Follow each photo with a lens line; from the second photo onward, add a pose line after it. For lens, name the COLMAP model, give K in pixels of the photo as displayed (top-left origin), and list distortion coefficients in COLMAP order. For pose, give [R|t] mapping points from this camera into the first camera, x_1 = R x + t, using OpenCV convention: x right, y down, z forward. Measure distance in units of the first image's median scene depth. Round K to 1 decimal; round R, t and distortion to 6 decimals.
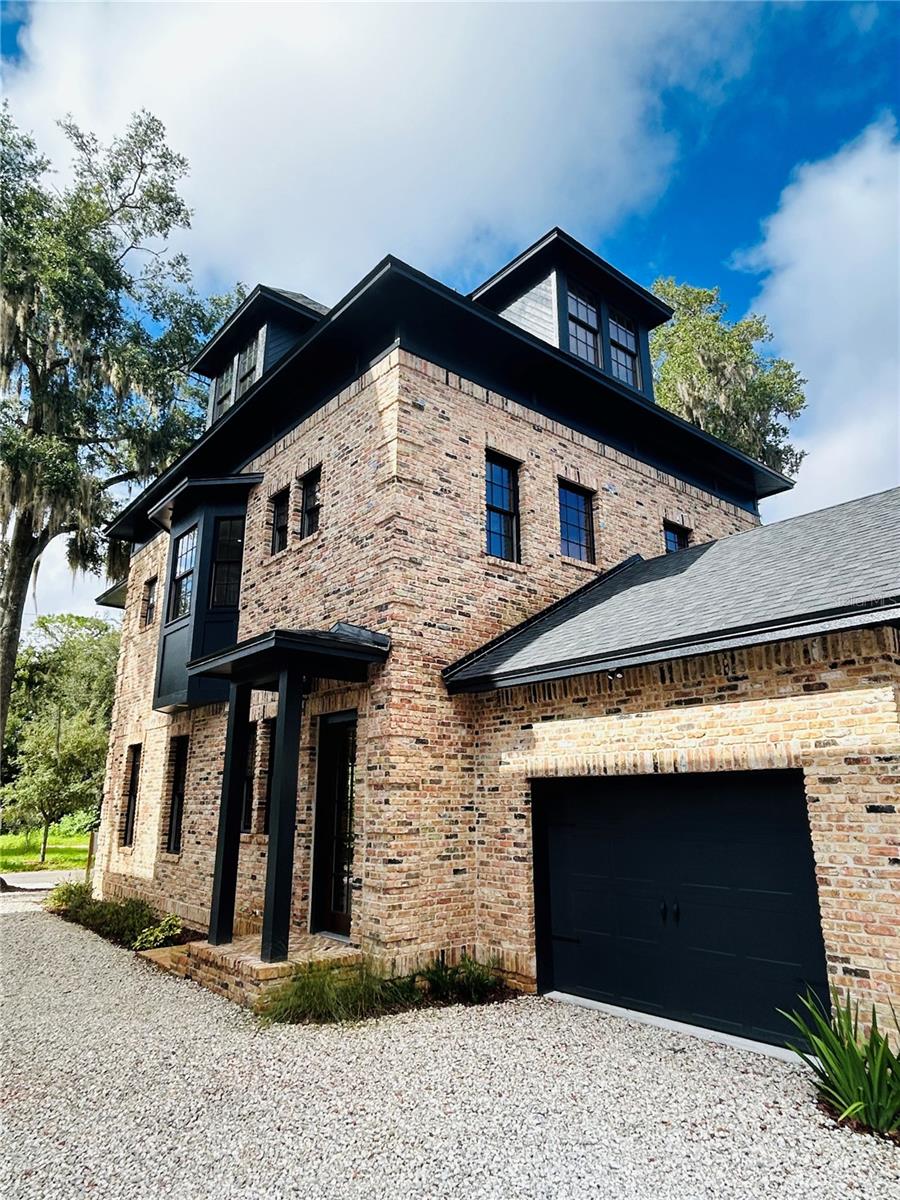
lens RADIAL K [[735.3, 0, 449.2], [0, 735.3, 600.5], [0, 0, 1]] dist [0.001271, -0.000205]
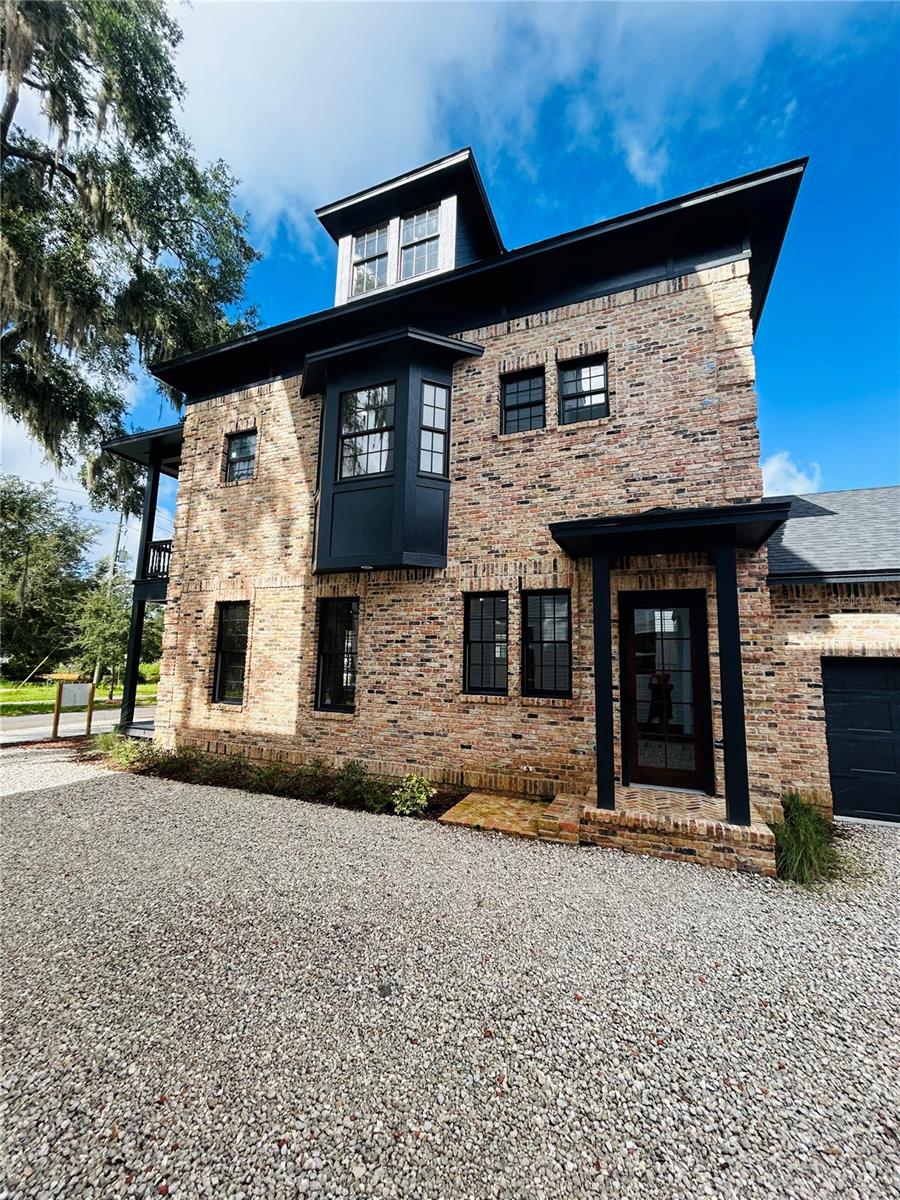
lens RADIAL K [[477.9, 0, 450.3], [0, 477.9, 599.9], [0, 0, 1]] dist [-0.001113, -0.000070]
pose [[0.882580, 0.084584, 0.462491, -0.721629], [-0.149007, 0.983297, 0.104519, 0.133306], [-0.445926, -0.161161, 0.880442, 0.496097]]
